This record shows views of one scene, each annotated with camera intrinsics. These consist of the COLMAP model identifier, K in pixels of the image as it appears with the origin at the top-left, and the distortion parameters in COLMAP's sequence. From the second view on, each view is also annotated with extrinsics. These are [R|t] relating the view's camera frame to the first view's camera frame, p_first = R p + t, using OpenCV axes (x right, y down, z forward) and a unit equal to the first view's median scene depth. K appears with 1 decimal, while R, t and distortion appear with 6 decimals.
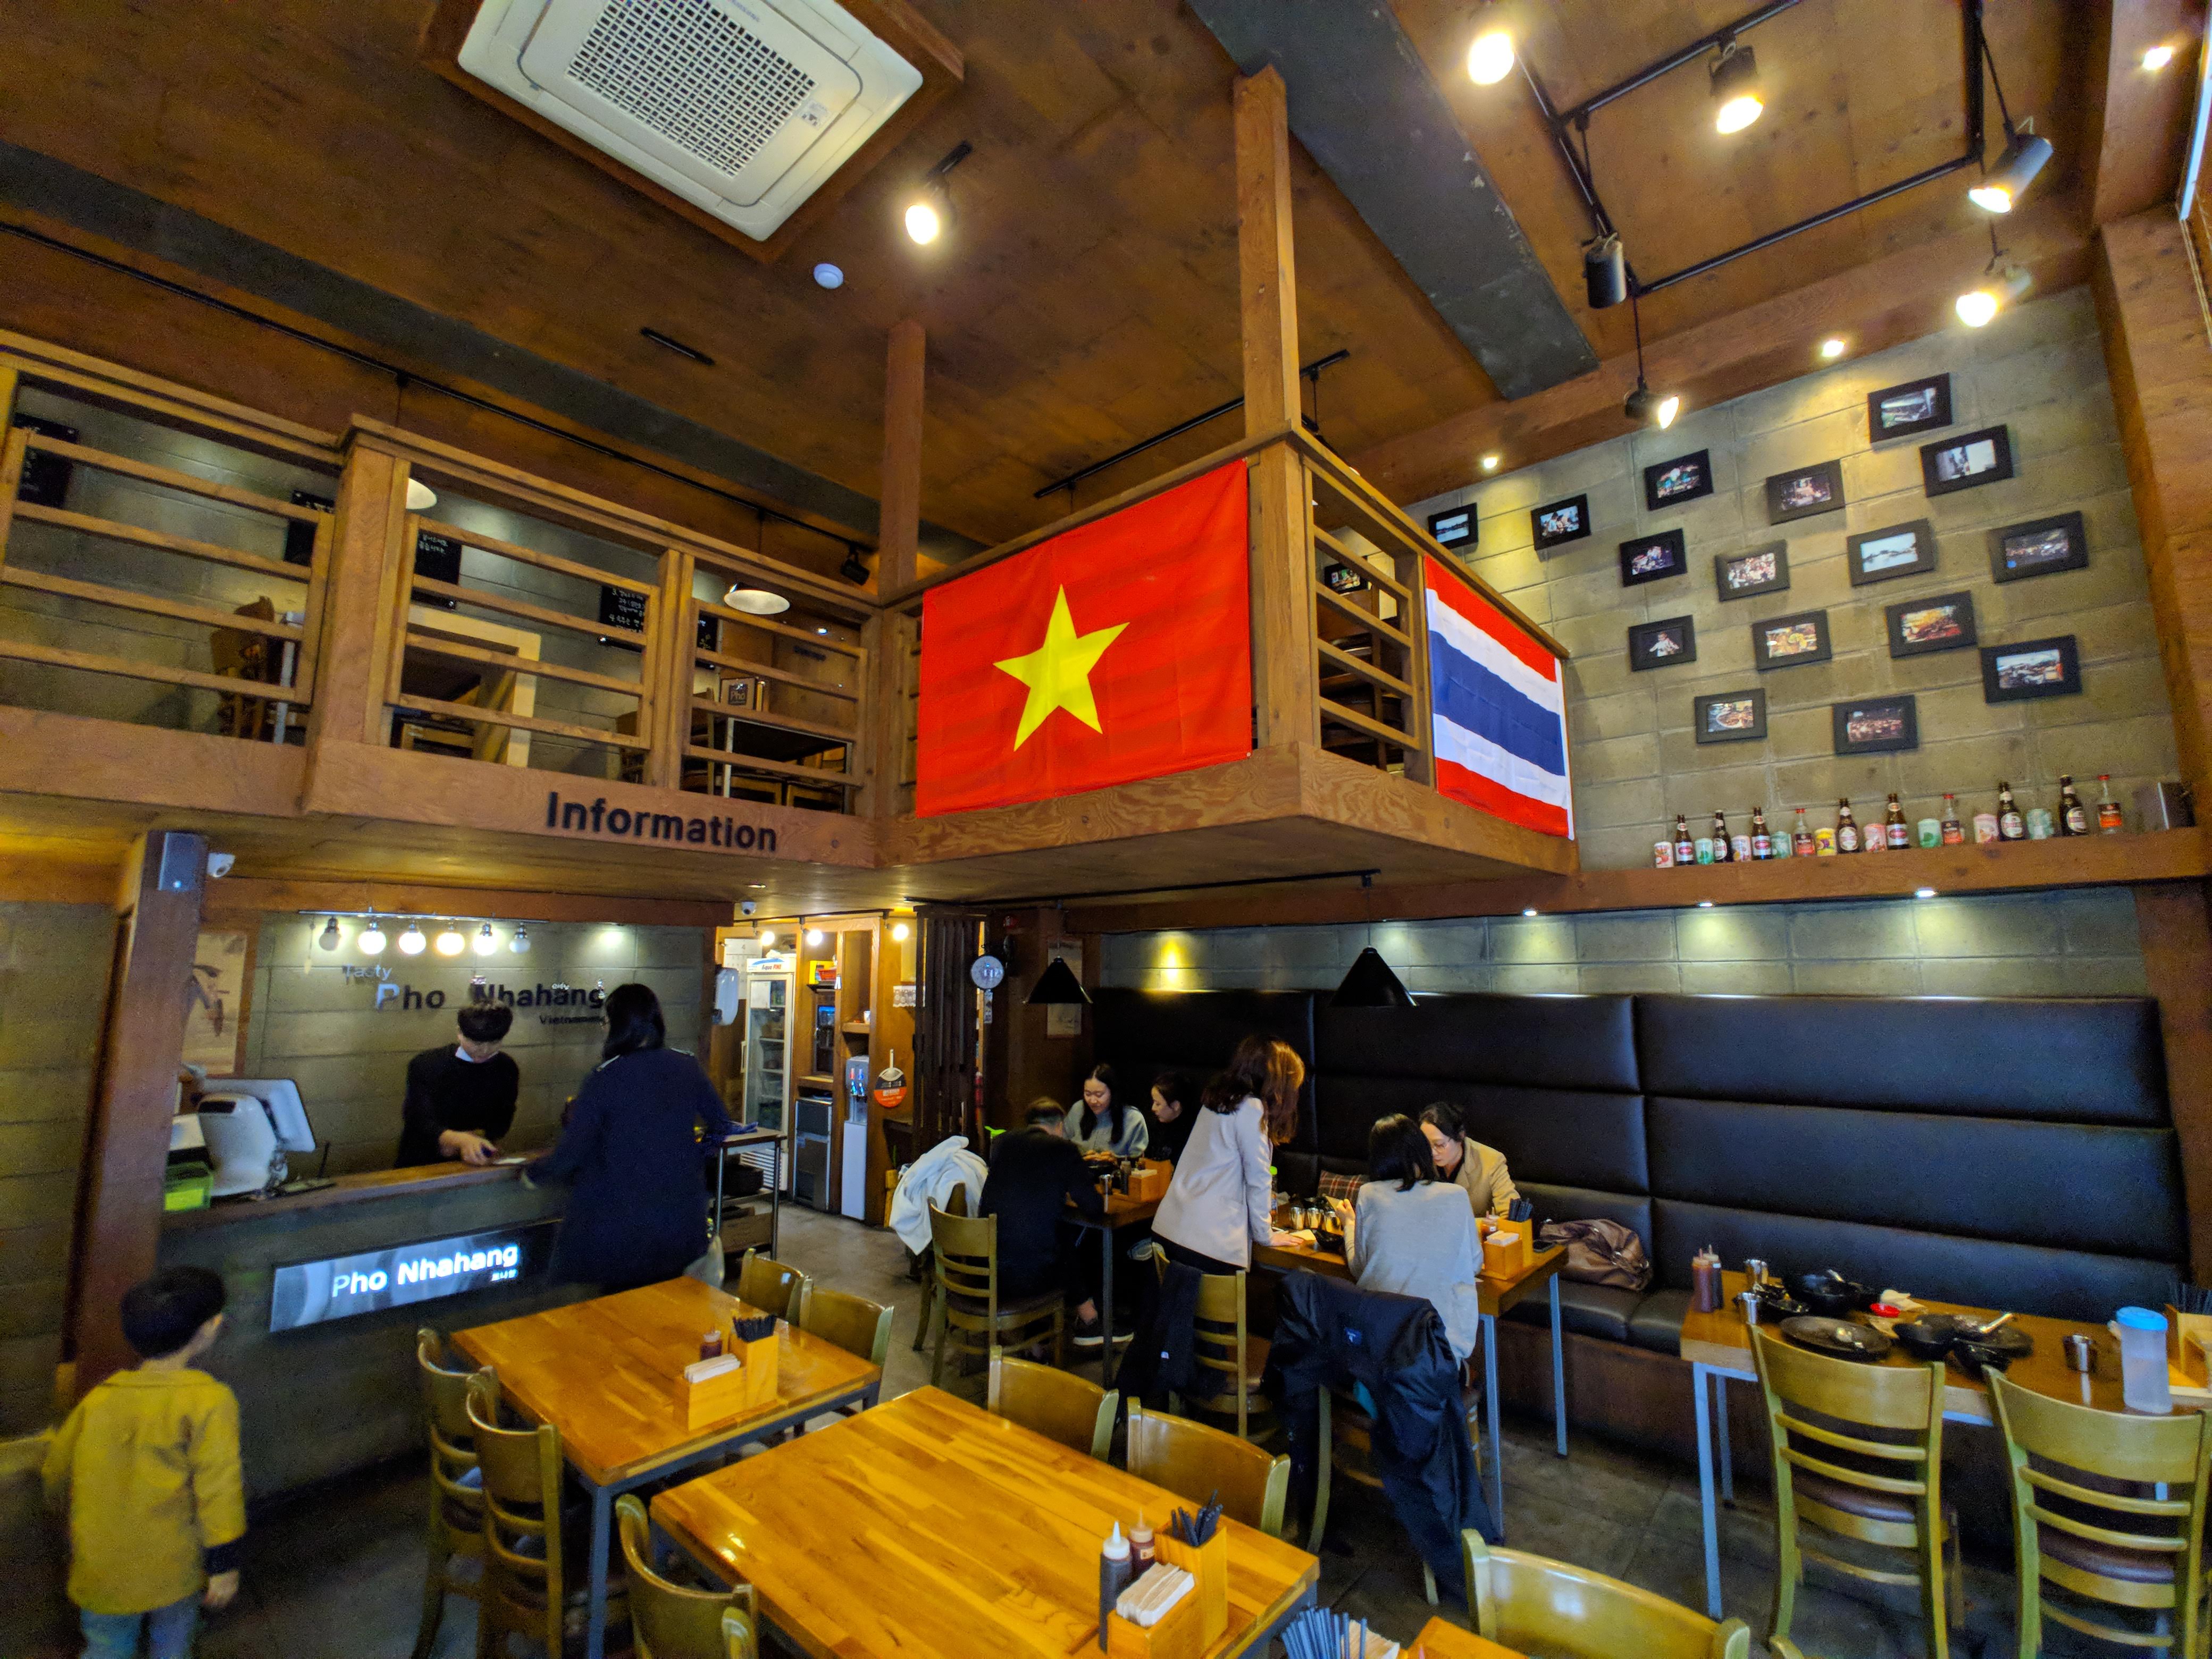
lens RADIAL K [[951.7, 0, 1106.0], [0, 951.7, 829.5], [0, 0, 1]] dist [0.000173, -0.010423]
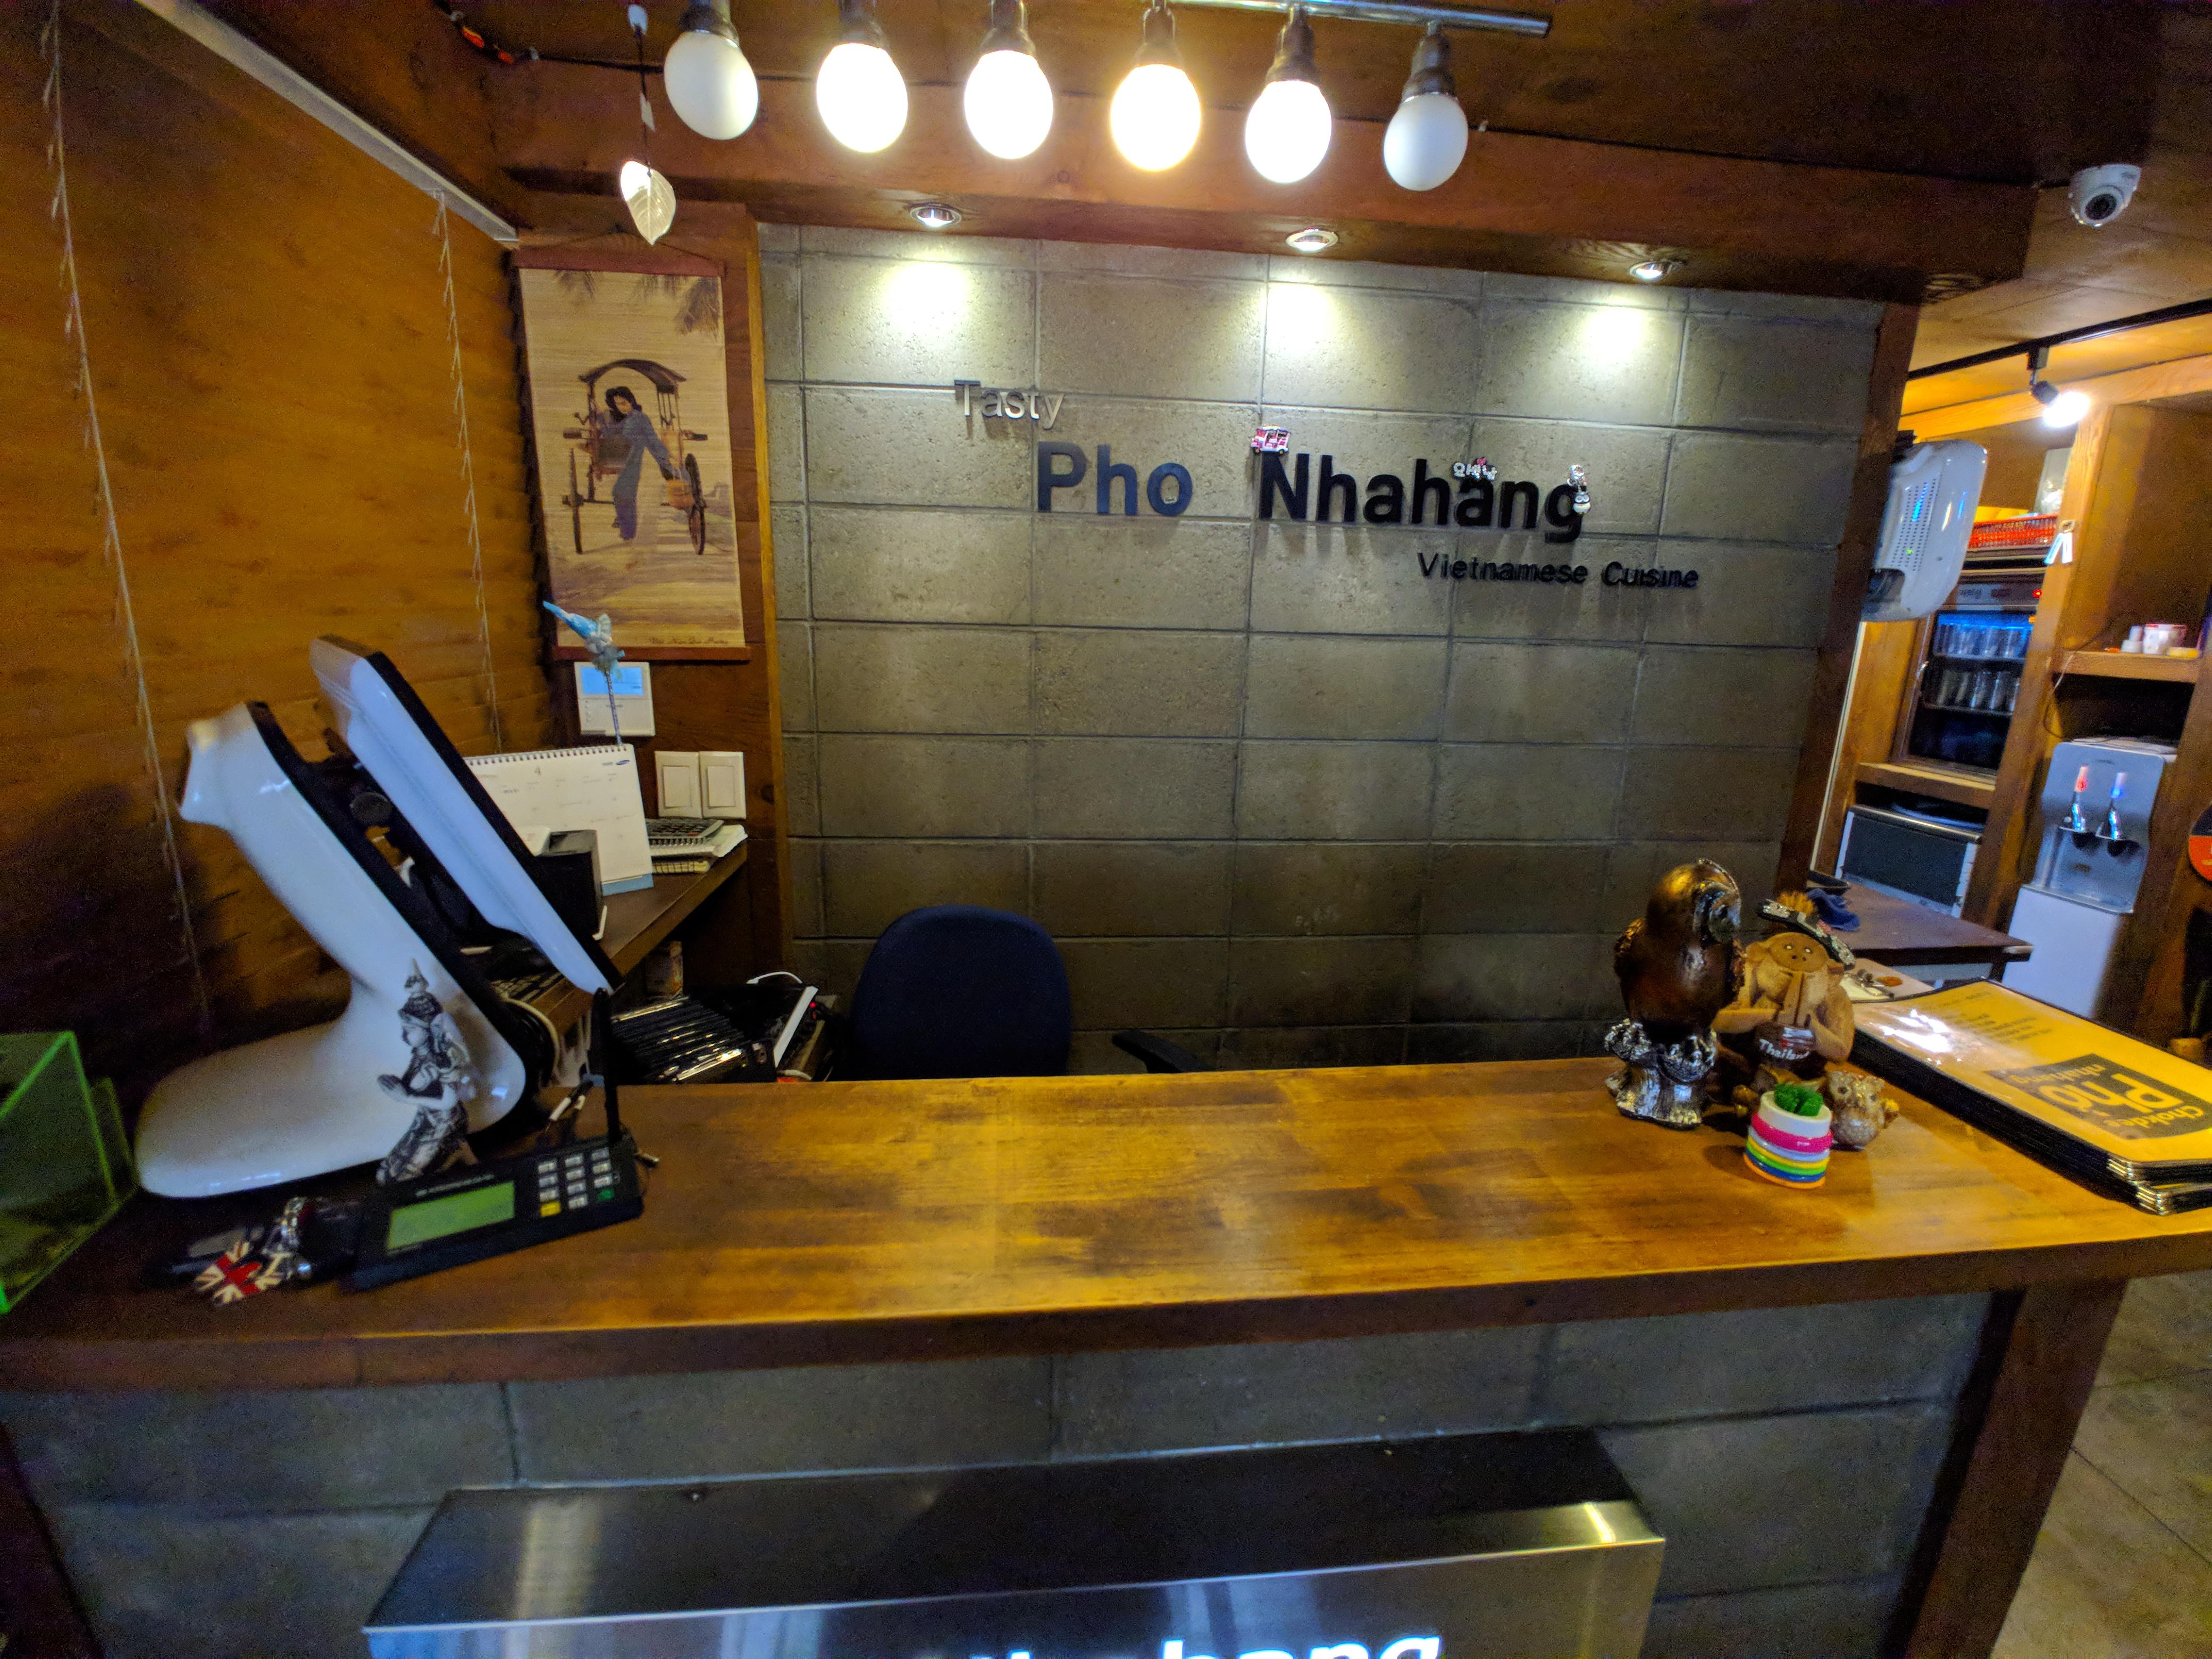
lens RADIAL K [[951.7, 0, 1106.0], [0, 951.7, 829.5], [0, 0, 1]] dist [0.000173, -0.010423]
pose [[0.729106, 0.182515, -0.659616, -0.441877], [0.071030, 0.938401, 0.338168, 0.169372], [0.680705, -0.293412, 0.671230, 0.672922]]
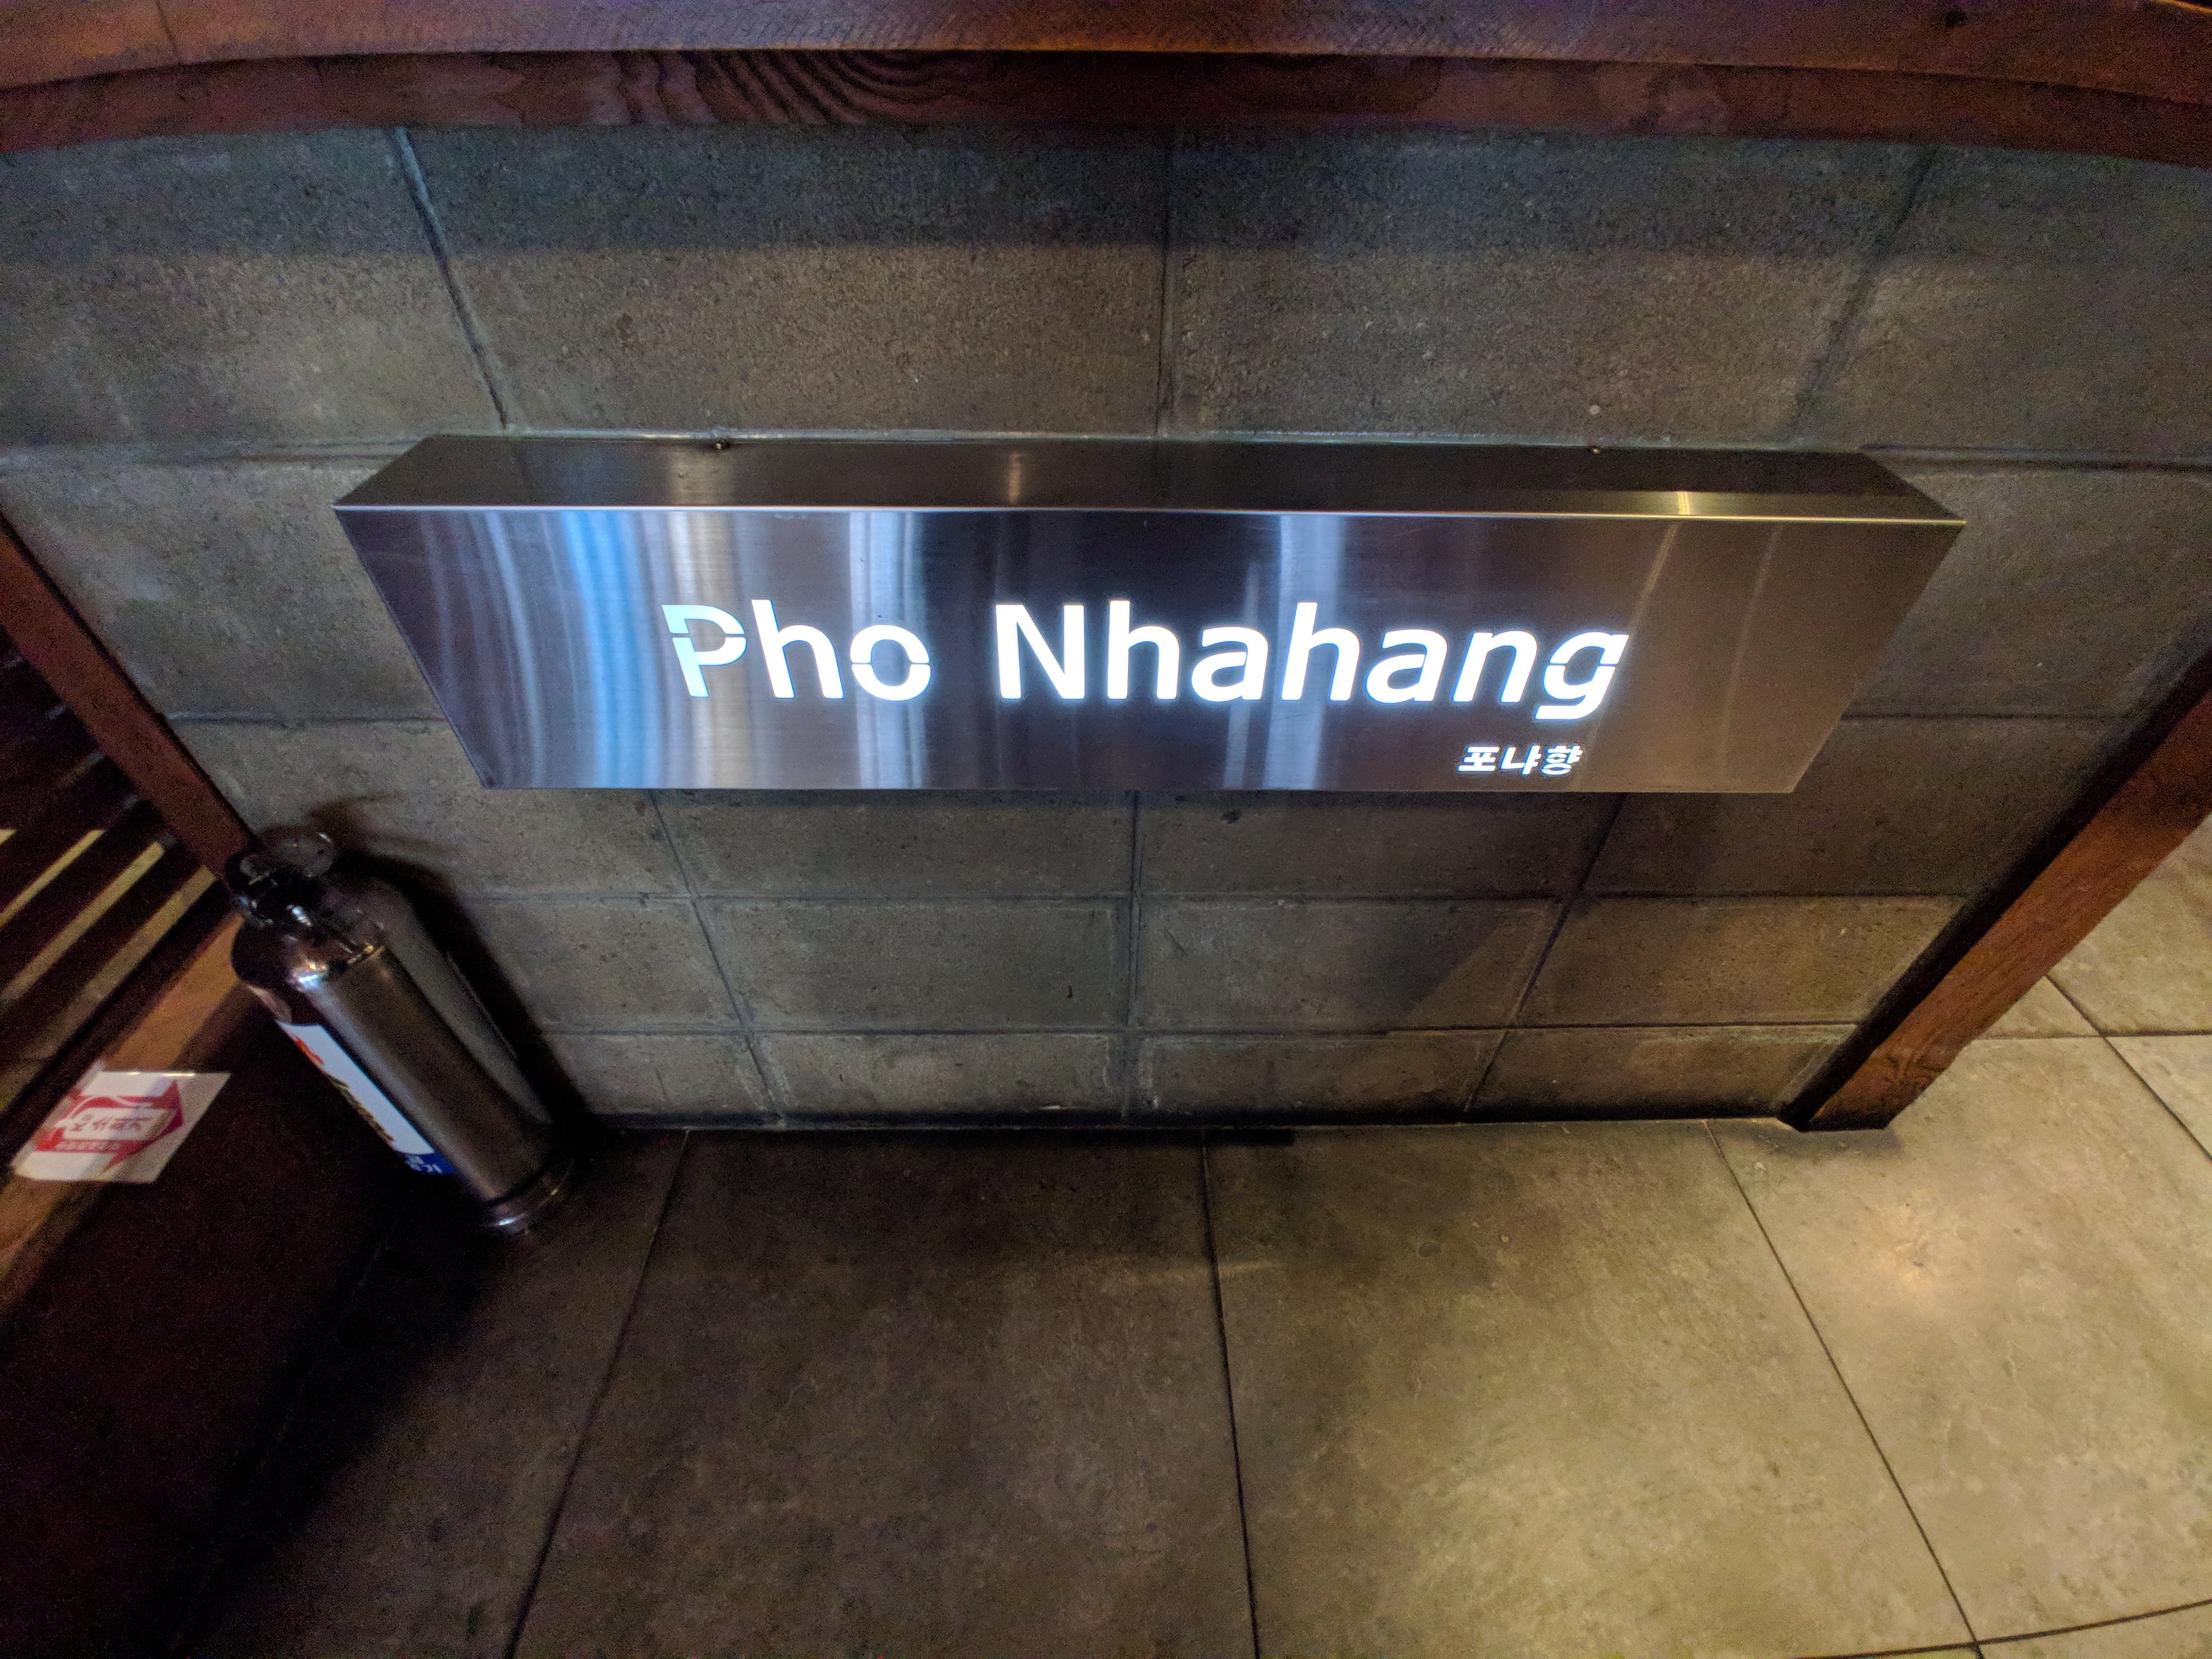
lens RADIAL K [[951.7, 0, 1106.0], [0, 951.7, 829.5], [0, 0, 1]] dist [0.000173, -0.010423]
pose [[0.672757, 0.514619, -0.531569, -0.445332], [0.091432, 0.655133, 0.749960, 0.259868], [0.734192, -0.553143, 0.393692, 0.659342]]
